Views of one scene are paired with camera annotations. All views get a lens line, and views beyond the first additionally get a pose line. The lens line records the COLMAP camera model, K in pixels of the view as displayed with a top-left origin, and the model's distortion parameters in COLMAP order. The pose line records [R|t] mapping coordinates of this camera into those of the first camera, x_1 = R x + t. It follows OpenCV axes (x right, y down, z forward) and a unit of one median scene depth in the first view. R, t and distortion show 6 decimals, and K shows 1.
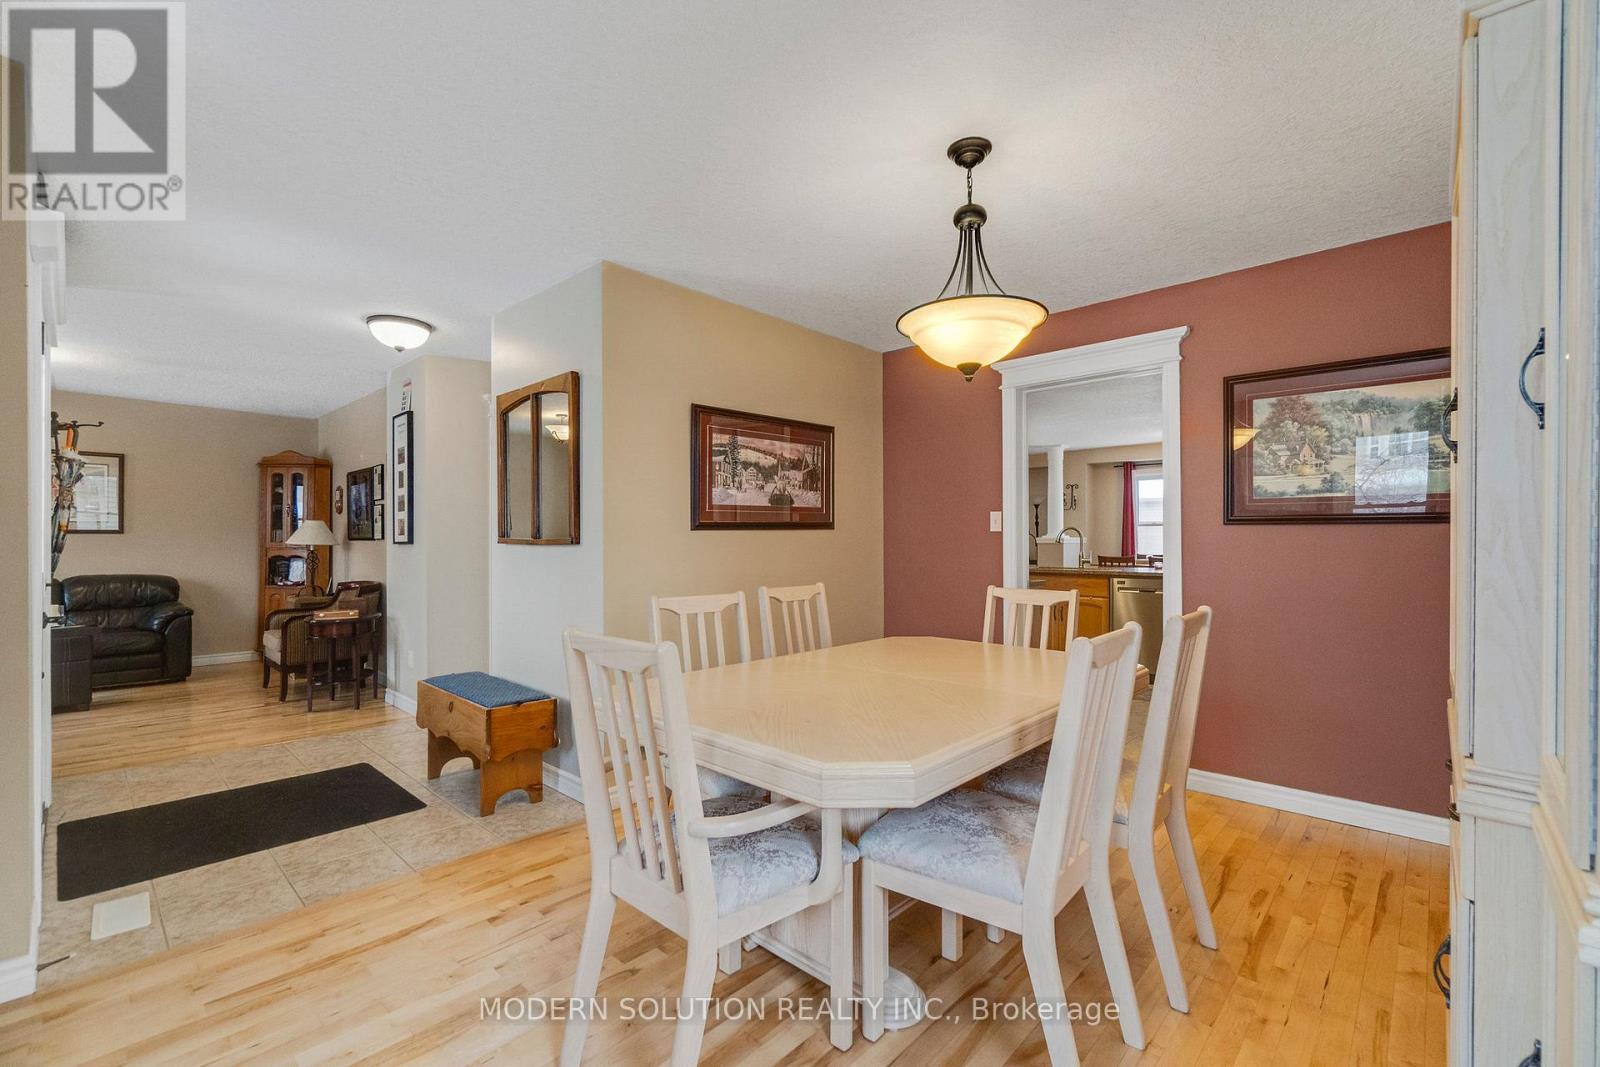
lens RADIAL K [[700.6, 0, 794.3], [0, 700.6, 538.8], [0, 0, 1]] dist [-0.005341, -0.000526]
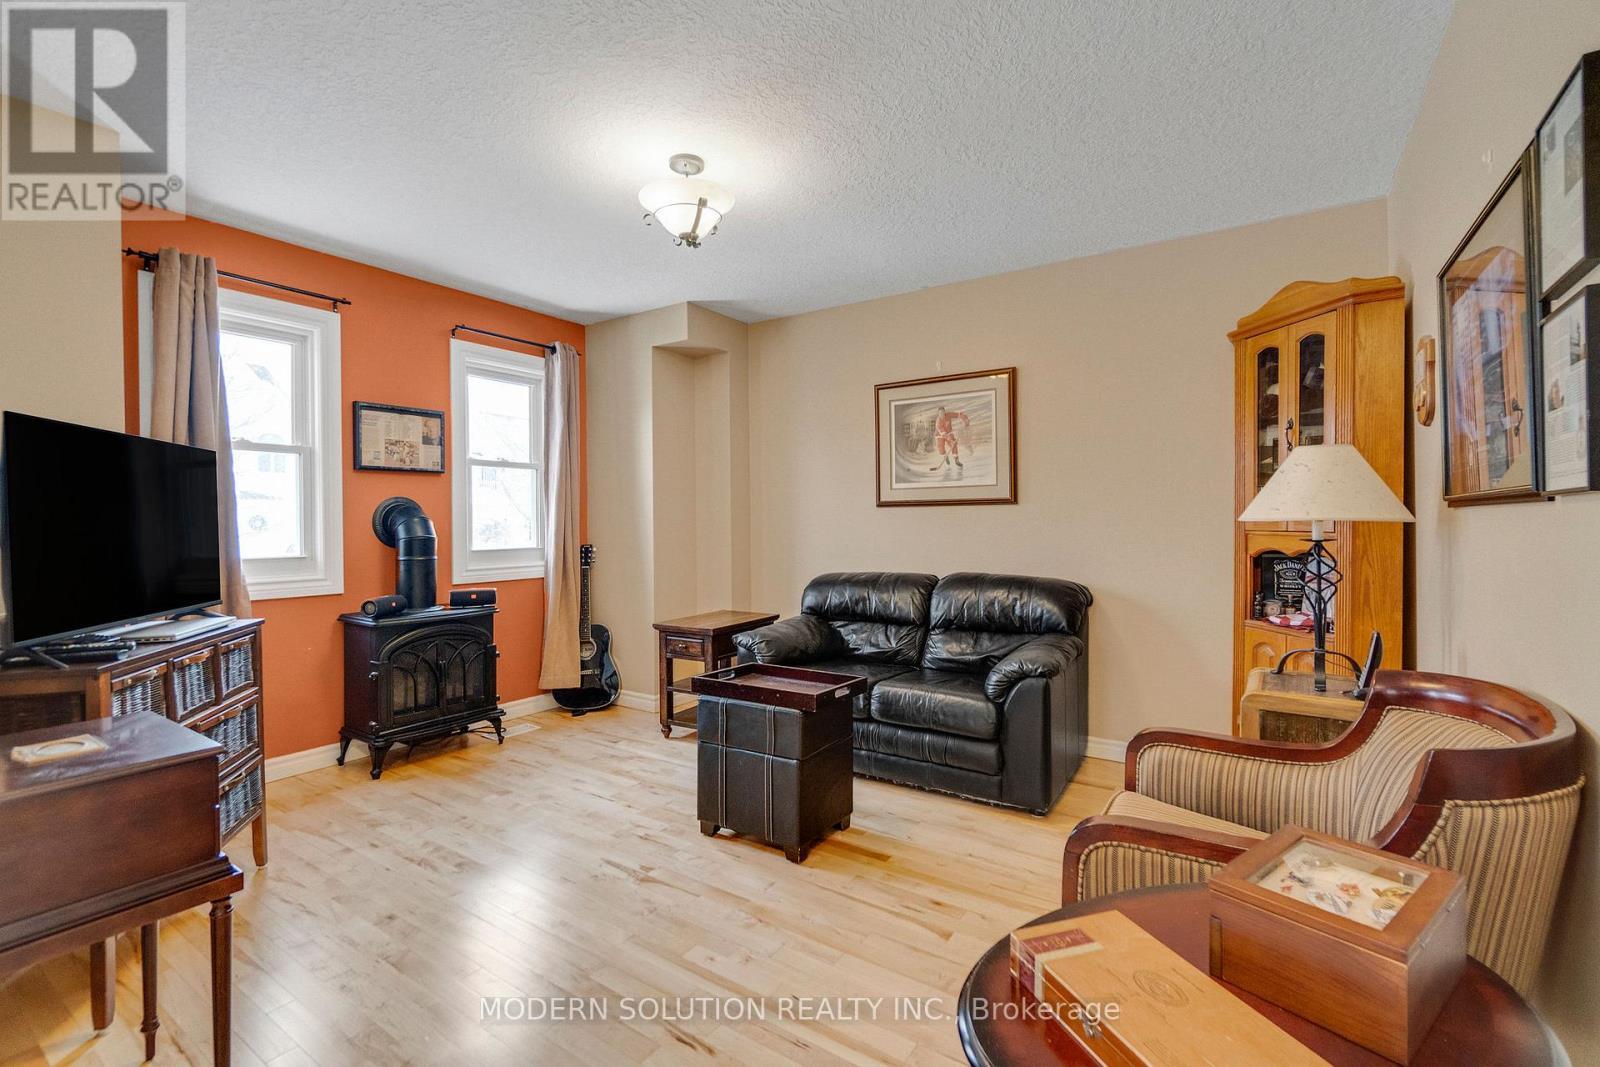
lens RADIAL K [[700.6, 0, 798.4], [0, 700.6, 527.3], [0, 0, 1]] dist [-0.005341, -0.000526]
pose [[0.160830, 0.006137, -0.986963, -0.380217], [0.004549, 0.999965, 0.006959, 0.006532], [0.986972, -0.005609, 0.160797, 0.662910]]
